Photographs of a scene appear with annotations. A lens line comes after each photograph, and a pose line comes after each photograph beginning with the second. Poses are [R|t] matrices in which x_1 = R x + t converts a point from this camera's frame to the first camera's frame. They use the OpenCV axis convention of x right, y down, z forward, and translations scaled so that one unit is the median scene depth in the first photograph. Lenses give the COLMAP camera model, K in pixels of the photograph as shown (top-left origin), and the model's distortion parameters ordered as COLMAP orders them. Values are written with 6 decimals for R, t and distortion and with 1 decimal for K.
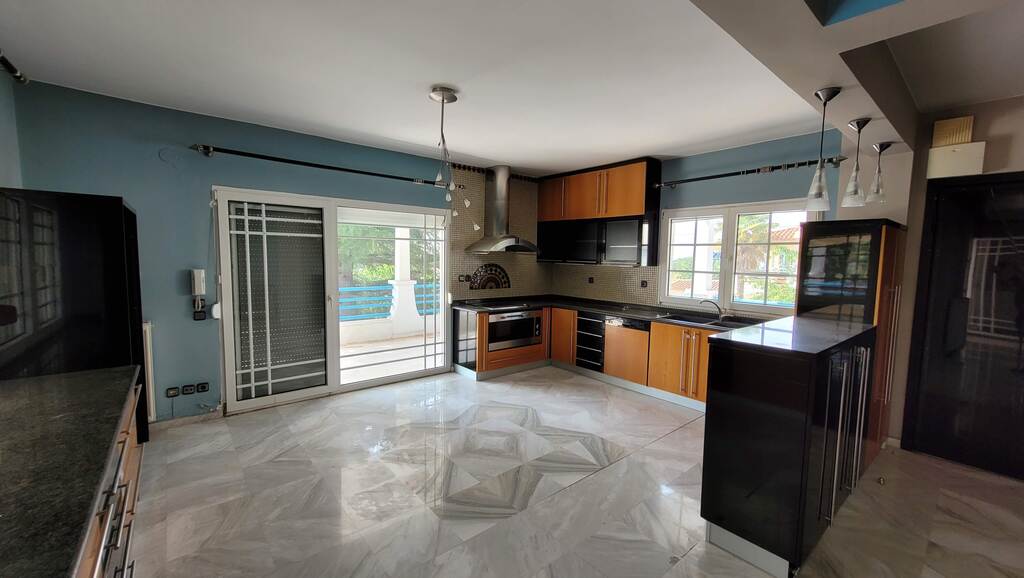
lens RADIAL K [[402.1, 0, 518.2], [0, 402.1, 289.0], [0, 0, 1]] dist [0.003858, 0.000024]
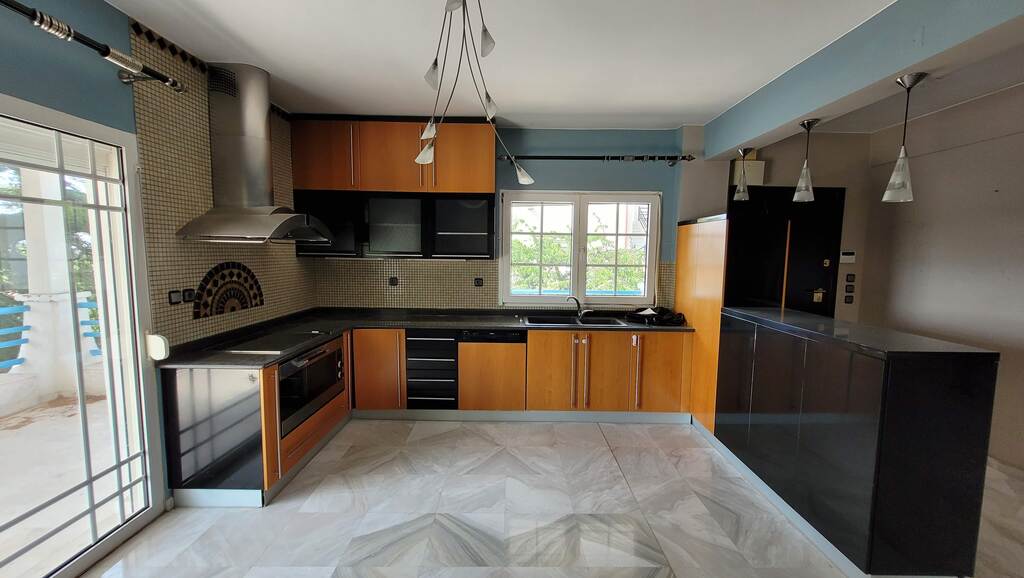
lens RADIAL K [[402.1, 0, 512.8], [0, 402.1, 289.1], [0, 0, 1]] dist [0.003858, 0.000024]
pose [[0.646001, -0.082270, 0.758890, -0.243634], [0.061215, 0.996557, 0.055926, -0.038880], [-0.760878, 0.010327, 0.648813, 0.433962]]
